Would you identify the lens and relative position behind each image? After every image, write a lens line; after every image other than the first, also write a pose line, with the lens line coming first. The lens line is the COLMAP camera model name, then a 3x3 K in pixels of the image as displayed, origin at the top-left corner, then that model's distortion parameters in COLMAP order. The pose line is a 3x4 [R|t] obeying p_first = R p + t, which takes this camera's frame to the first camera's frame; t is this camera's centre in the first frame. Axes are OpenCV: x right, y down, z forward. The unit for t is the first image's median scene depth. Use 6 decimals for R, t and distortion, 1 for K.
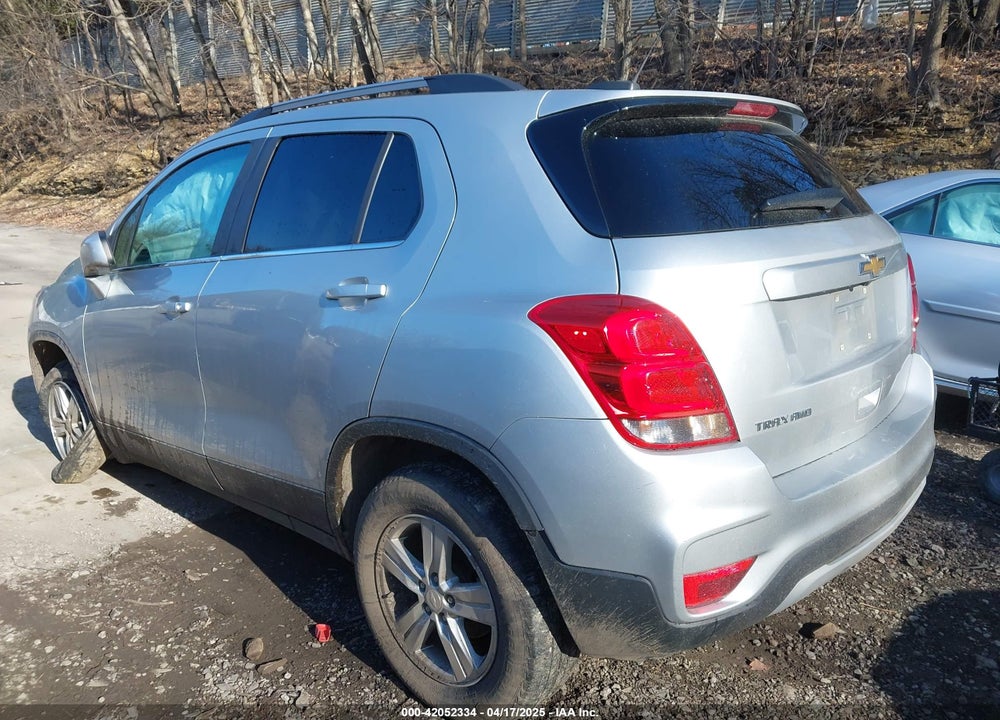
lens RADIAL K [[781.5, 0, 499.4], [0, 781.5, 361.9], [0, 0, 1]] dist [0.027528, -0.030370]
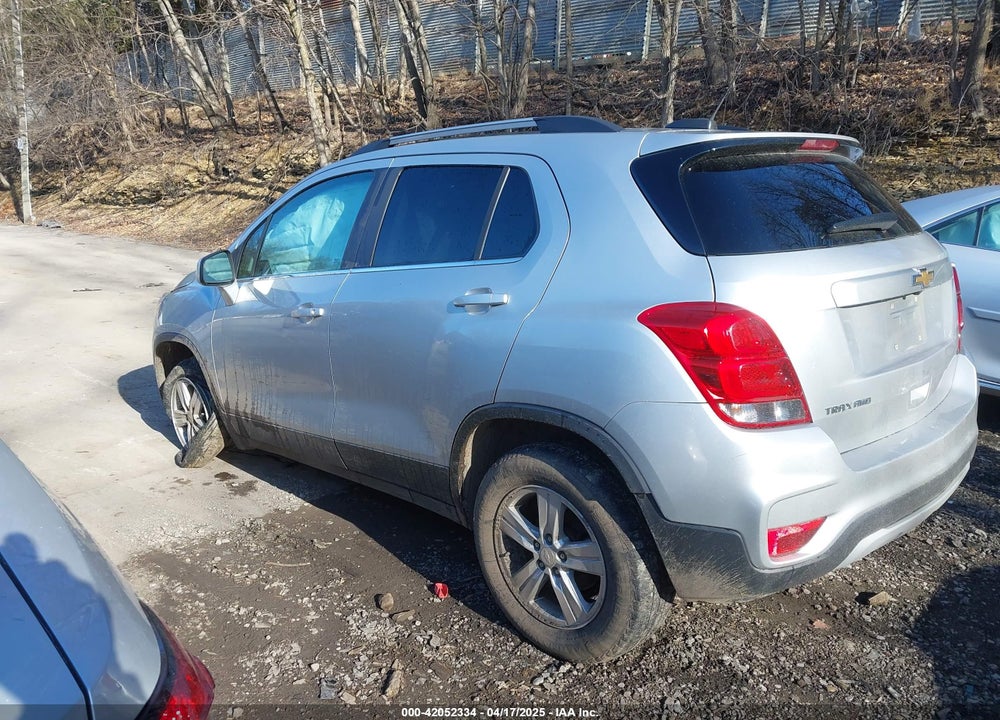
lens RADIAL K [[781.5, 0, 500.8], [0, 781.5, 356.6], [0, 0, 1]] dist [0.027528, -0.030370]
pose [[0.999128, 0.003845, -0.041575, -0.090353], [-0.004401, 0.999902, -0.013288, 0.012113], [0.041520, 0.013459, 0.999047, -0.170767]]
